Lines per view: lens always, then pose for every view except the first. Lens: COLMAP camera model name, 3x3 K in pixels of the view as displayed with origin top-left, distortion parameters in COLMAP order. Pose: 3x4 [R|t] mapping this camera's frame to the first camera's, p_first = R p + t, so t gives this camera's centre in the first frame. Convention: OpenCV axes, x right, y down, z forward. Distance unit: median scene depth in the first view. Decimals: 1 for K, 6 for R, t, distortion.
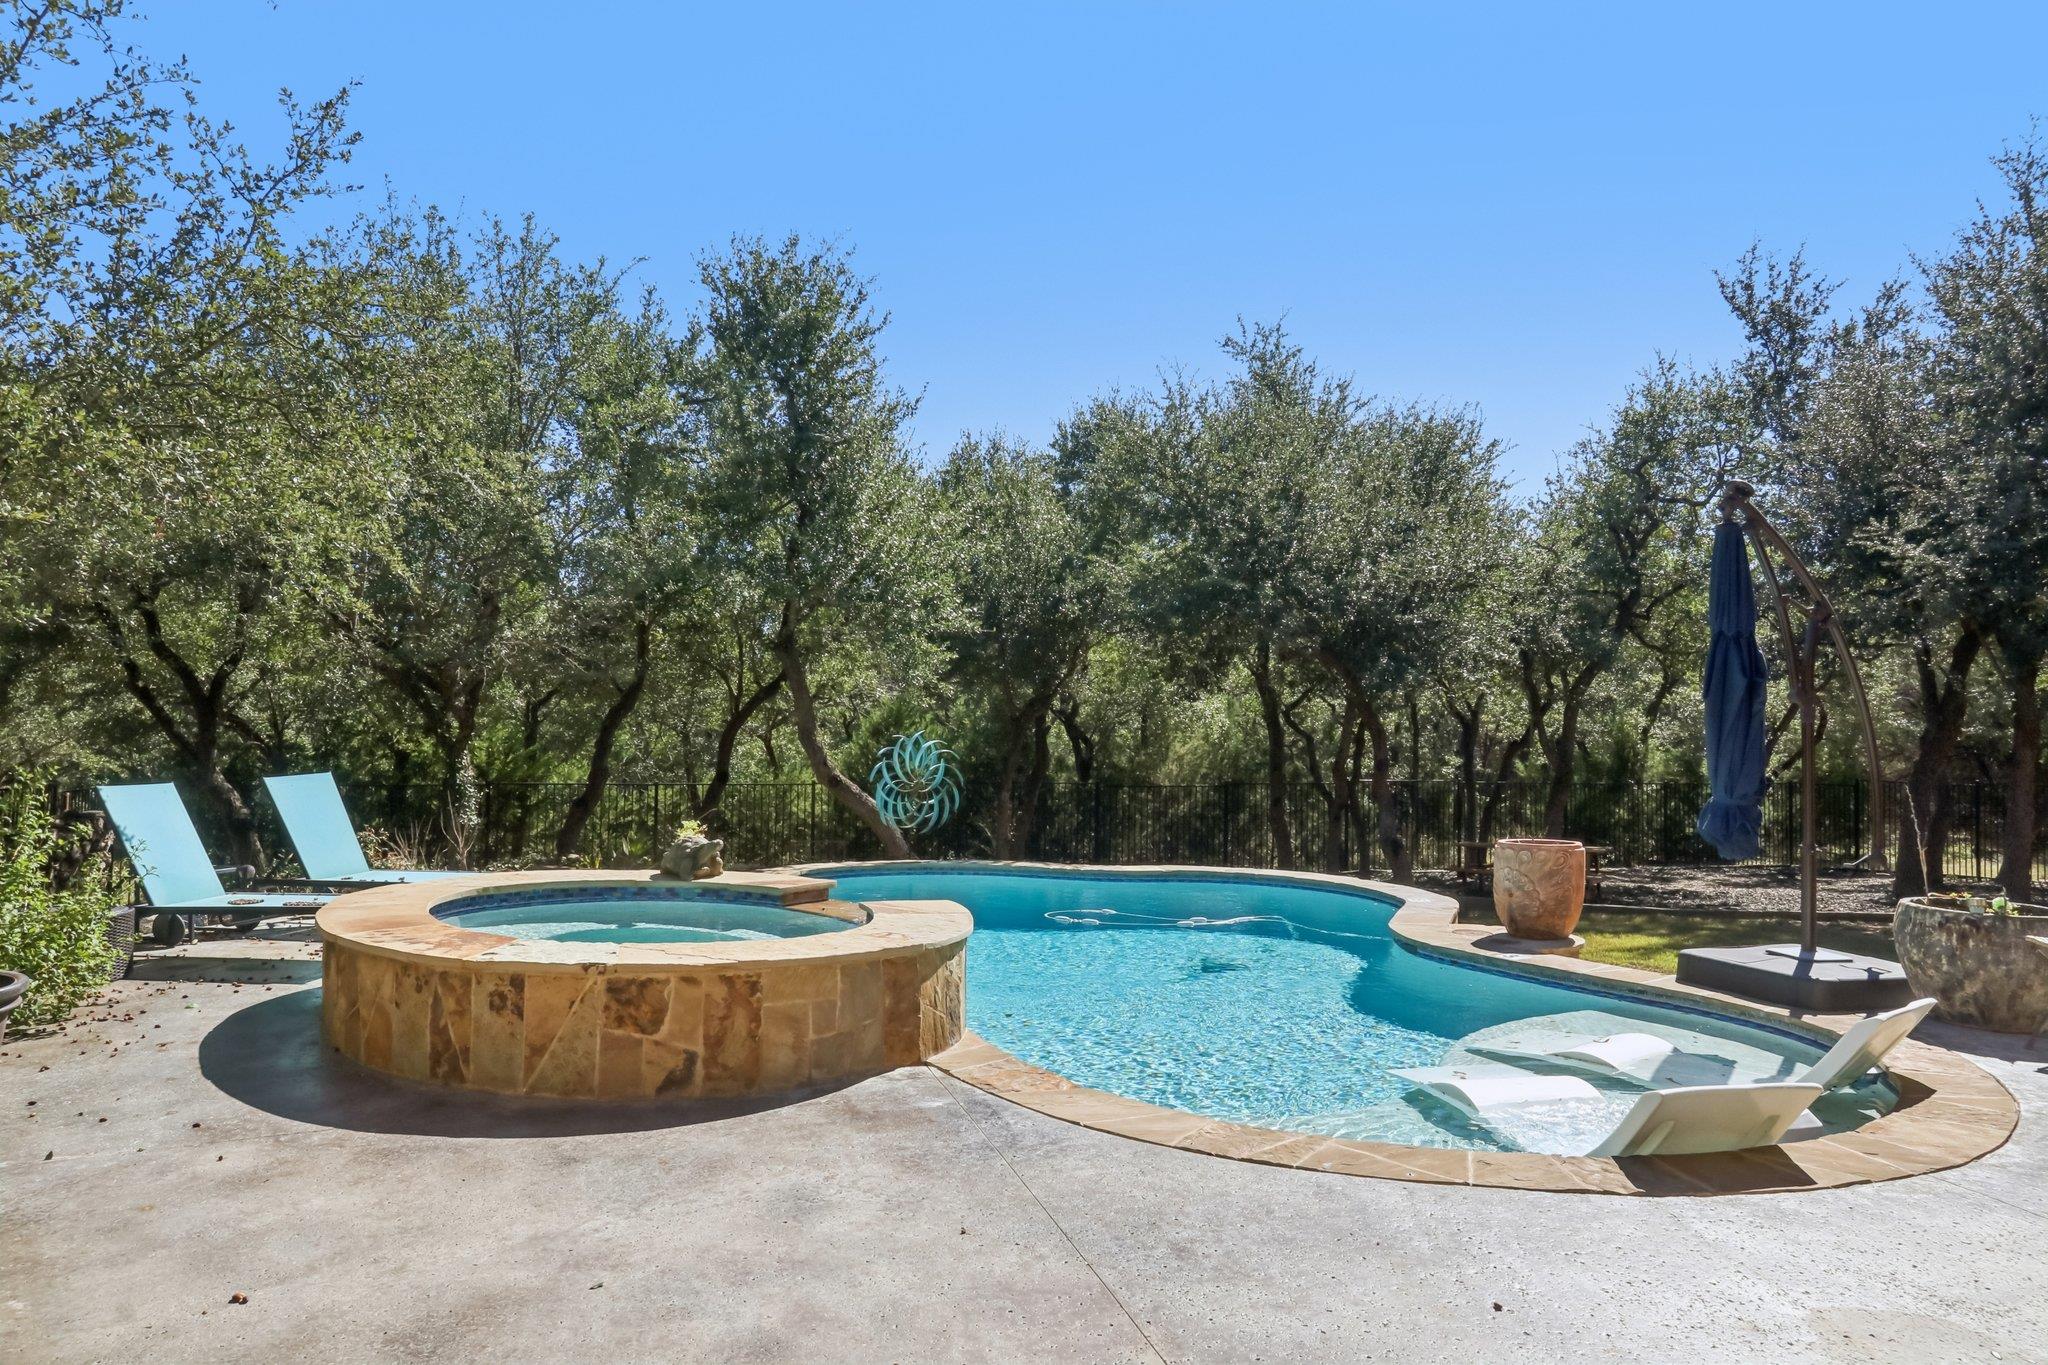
lens RADIAL K [[1327.9, 0, 988.1], [0, 1327.9, 681.7], [0, 0, 1]] dist [-0.012975, 0.000139]
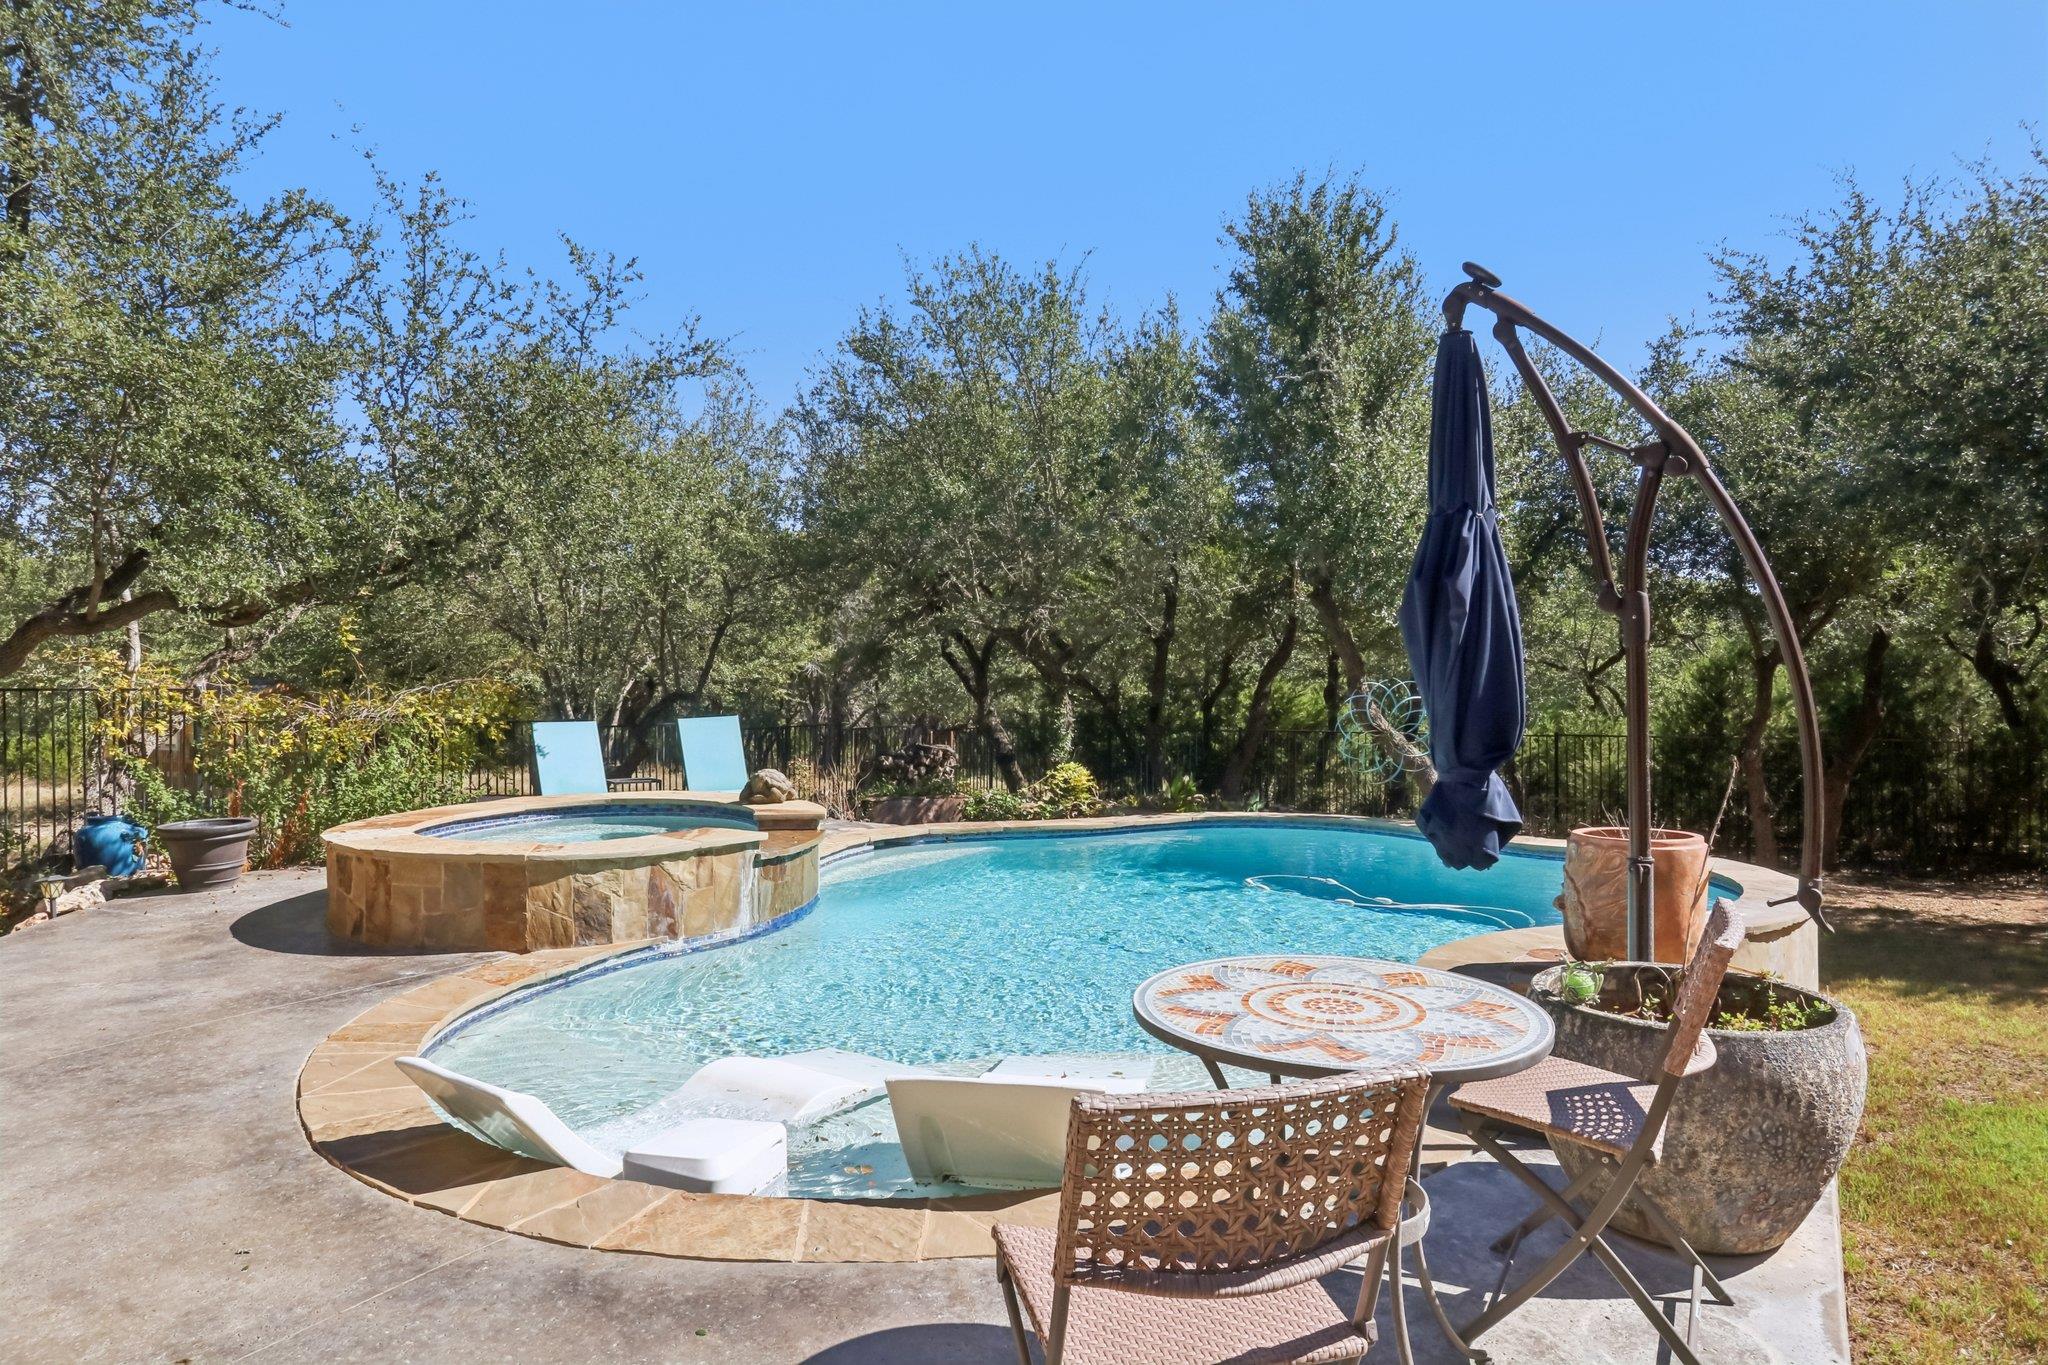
lens RADIAL K [[1293.2, 0, 1019.7], [0, 1293.2, 658.7], [0, 0, 1]] dist [-0.004354, -0.000150]
pose [[0.650551, -0.028573, -0.758925, 0.383386], [0.043214, 0.999066, -0.000571, 0.011198], [0.758232, -0.032424, 0.651178, 0.184915]]
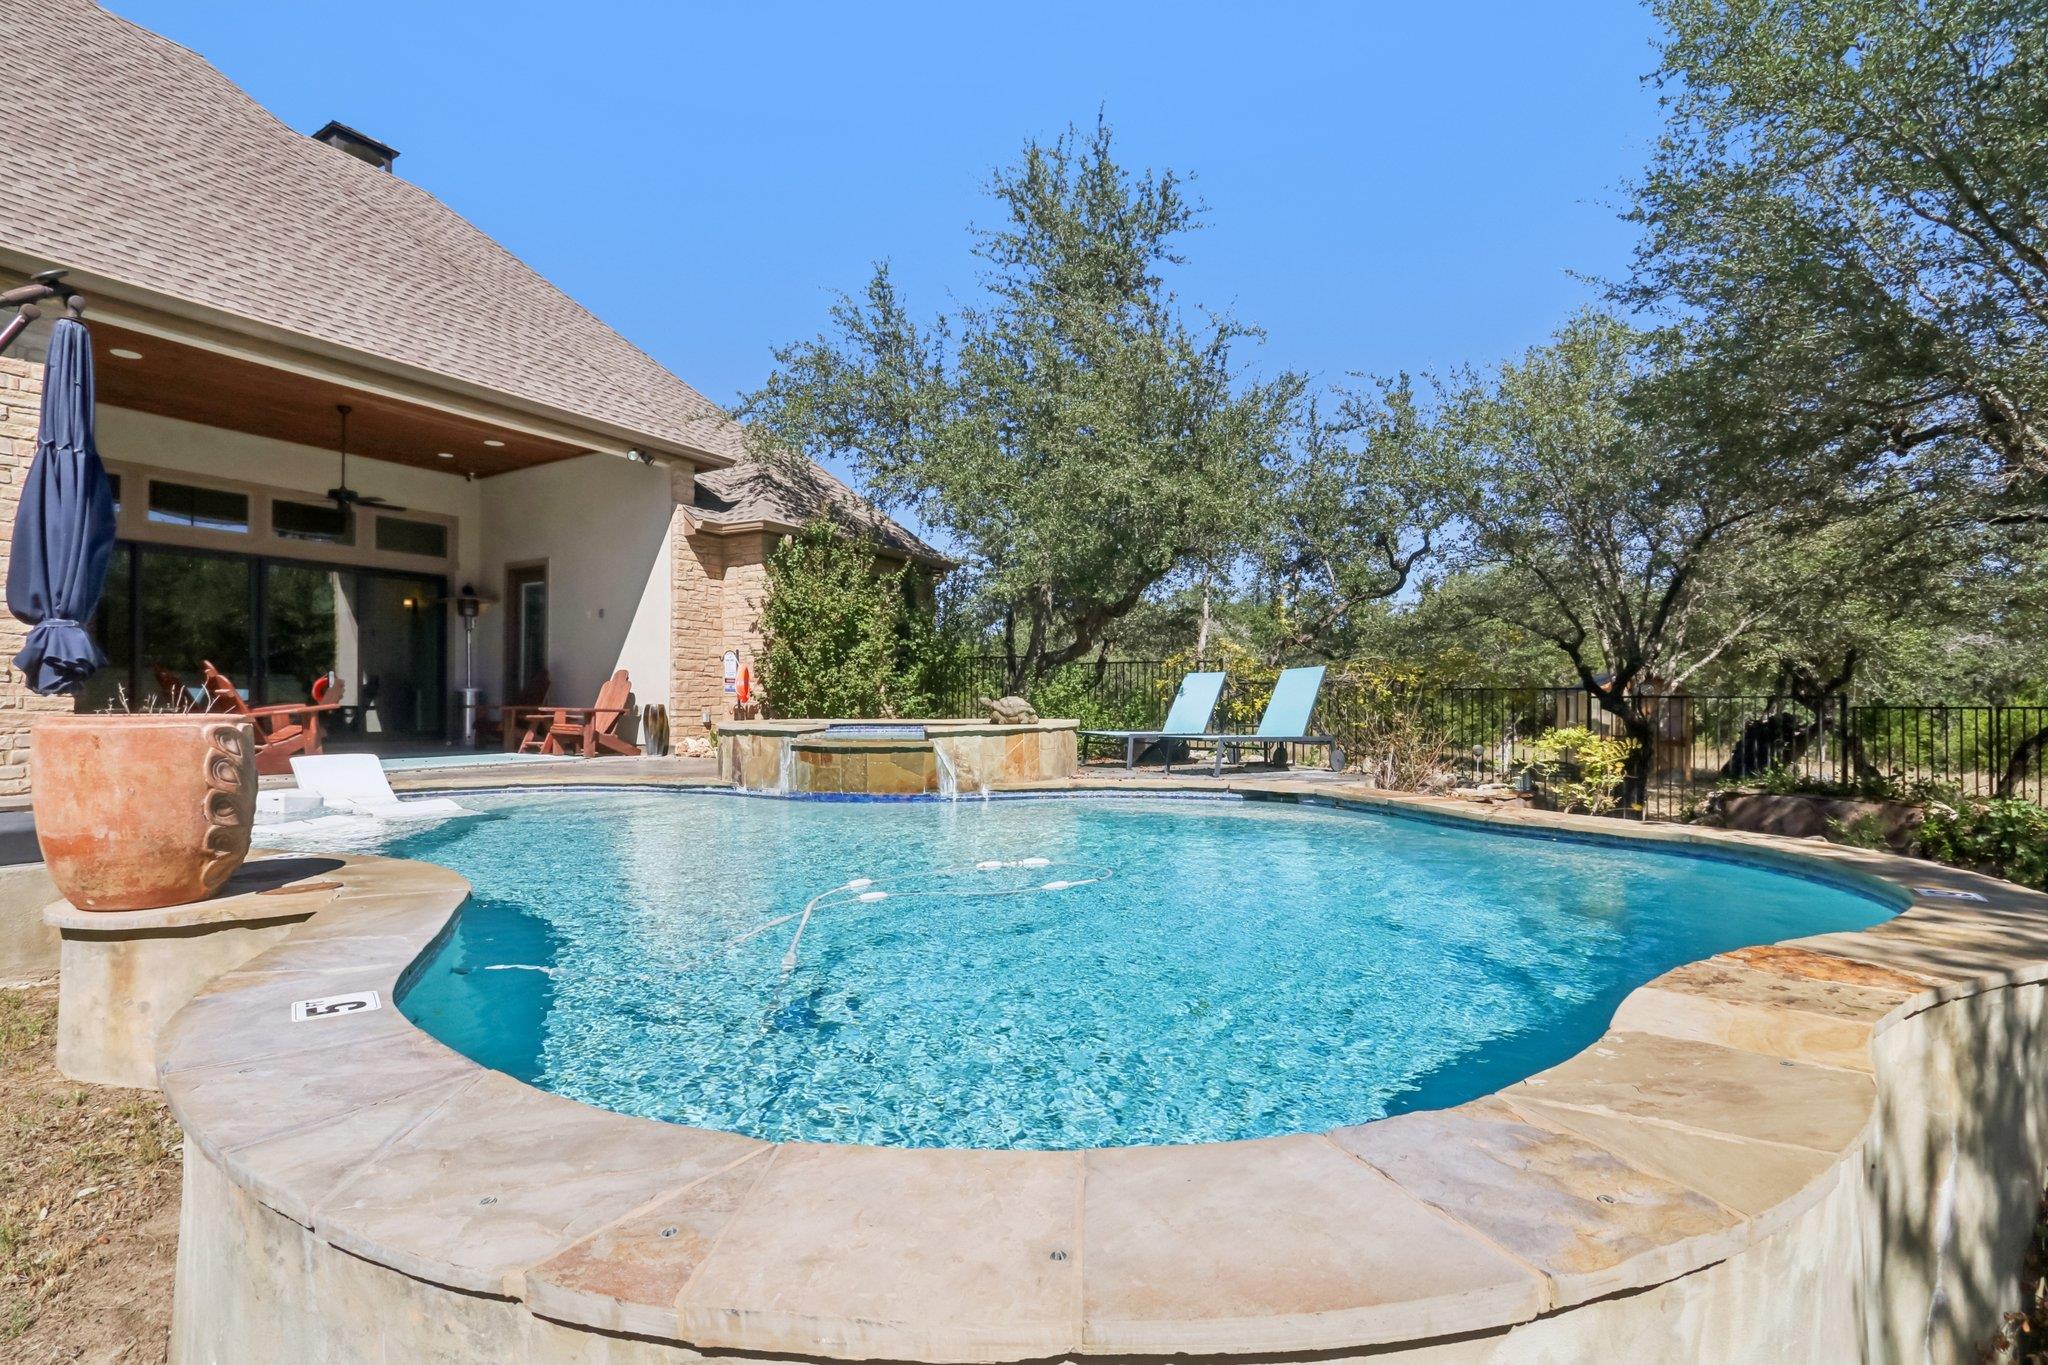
lens RADIAL K [[937.4, 0, 992.2], [0, 937.4, 680.6], [0, 0, 1]] dist [-0.003318, -0.000424]
pose [[-0.719131, -0.021719, -0.694535, 0.235710], [0.017144, 0.998653, -0.048981, 0.068035], [0.694663, -0.047131, -0.717789, 0.799051]]
